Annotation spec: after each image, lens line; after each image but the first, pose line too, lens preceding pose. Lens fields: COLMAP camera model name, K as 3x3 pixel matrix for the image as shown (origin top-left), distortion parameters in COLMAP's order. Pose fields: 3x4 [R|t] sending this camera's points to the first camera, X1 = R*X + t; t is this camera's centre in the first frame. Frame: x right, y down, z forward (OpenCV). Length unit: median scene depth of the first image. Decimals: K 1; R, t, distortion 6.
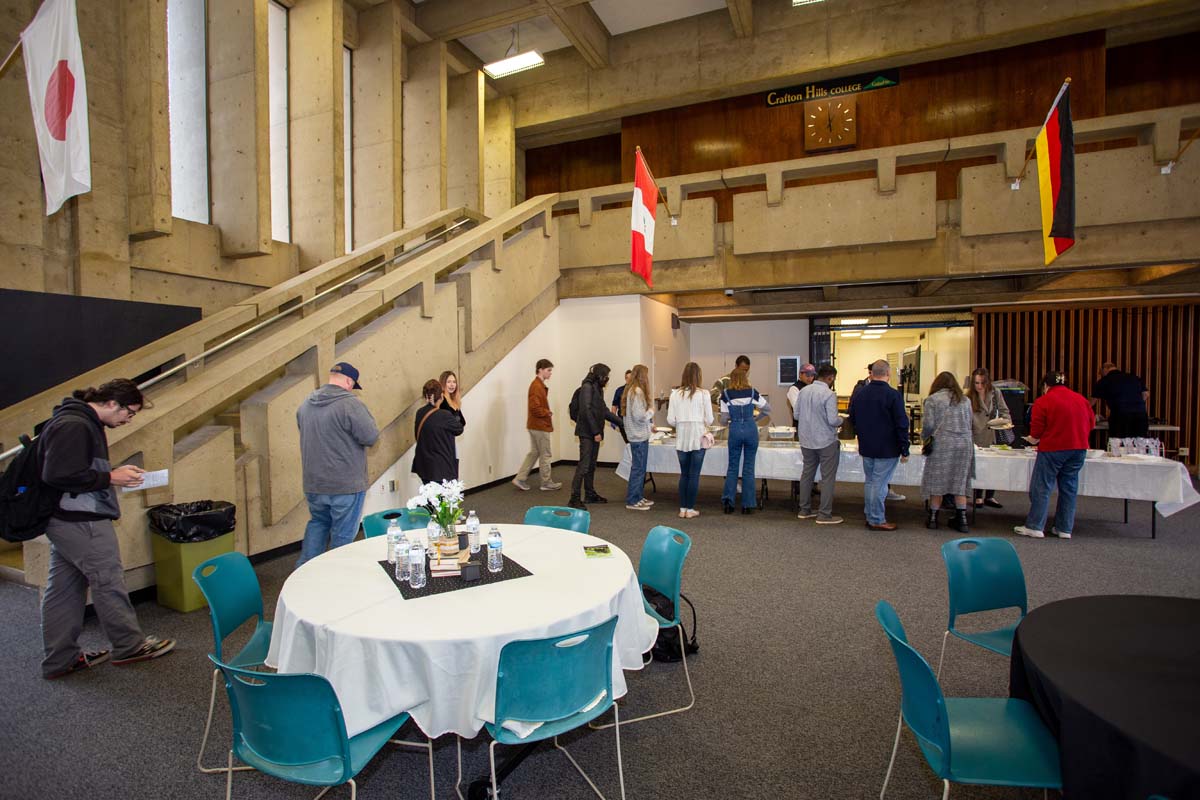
lens RADIAL K [[551.1, 0, 600.0], [0, 551.1, 400.0], [0, 0, 1]] dist [-0.068502, 0.023088]
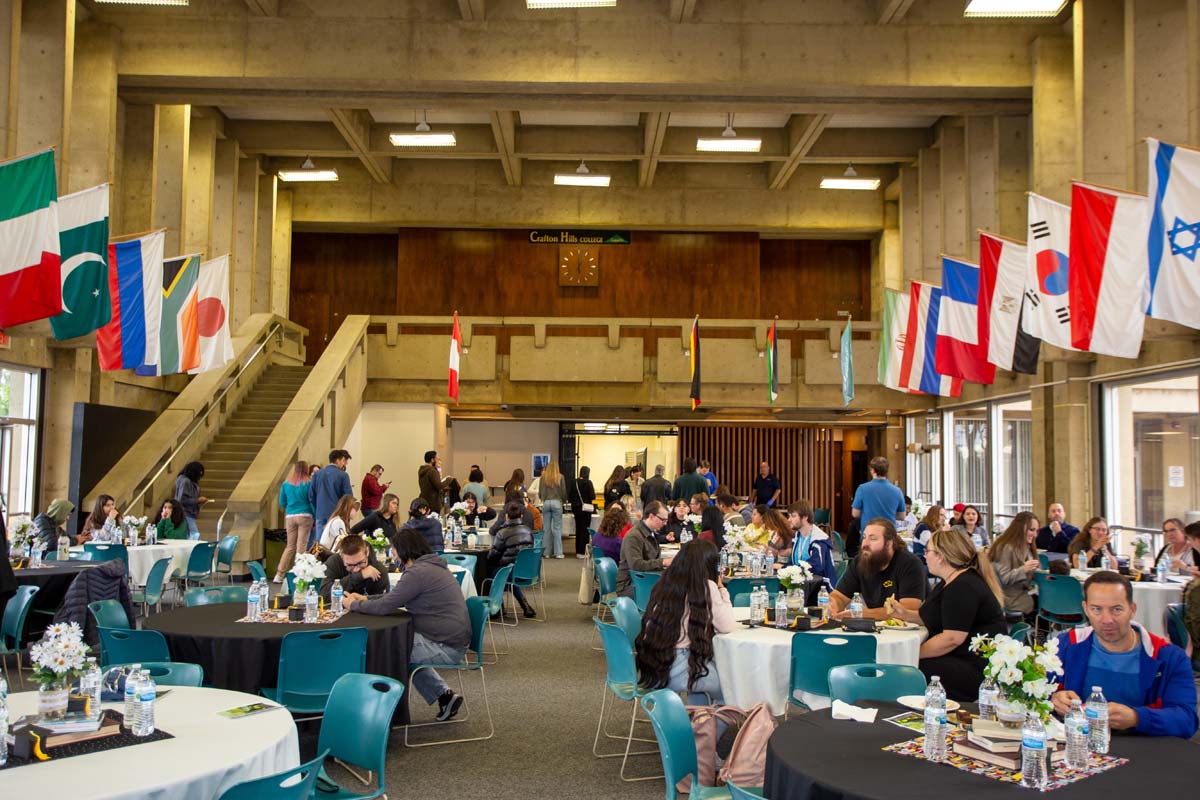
lens RADIAL K [[1101.9, 0, 600.0], [0, 1101.9, 400.0], [0, 0, 1]] dist [0.016107, 0.001858]
pose [[0.910421, 0.047160, 0.410987, -0.640601], [-0.004412, 0.994531, -0.104348, 0.062840], [-0.413660, 0.093187, 0.905650, -1.487682]]
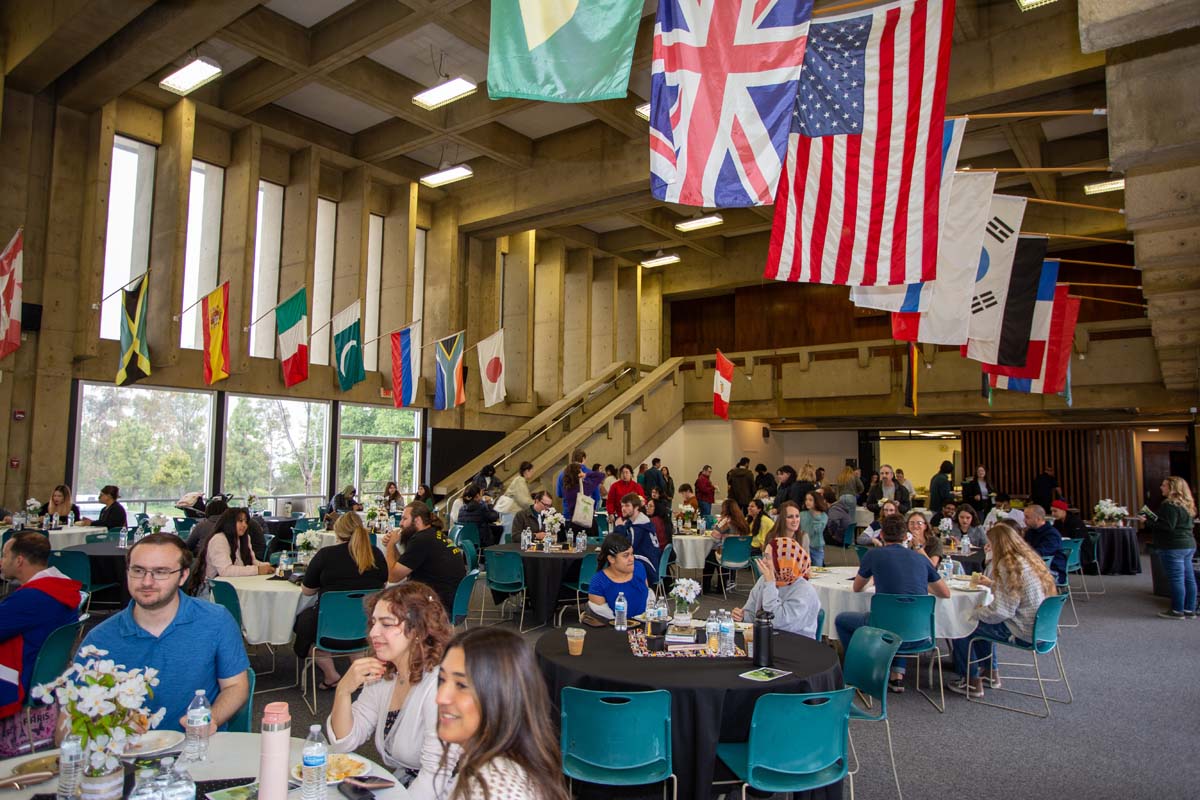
lens RADIAL K [[823.8, 0, 600.0], [0, 823.8, 400.0], [0, 0, 1]] dist [-0.030555, 0.000476]
pose [[0.966538, 0.002041, -0.256516, 0.337787], [-0.032950, 0.992673, -0.116256, 0.051117], [0.254399, 0.120818, 0.959523, -1.526039]]
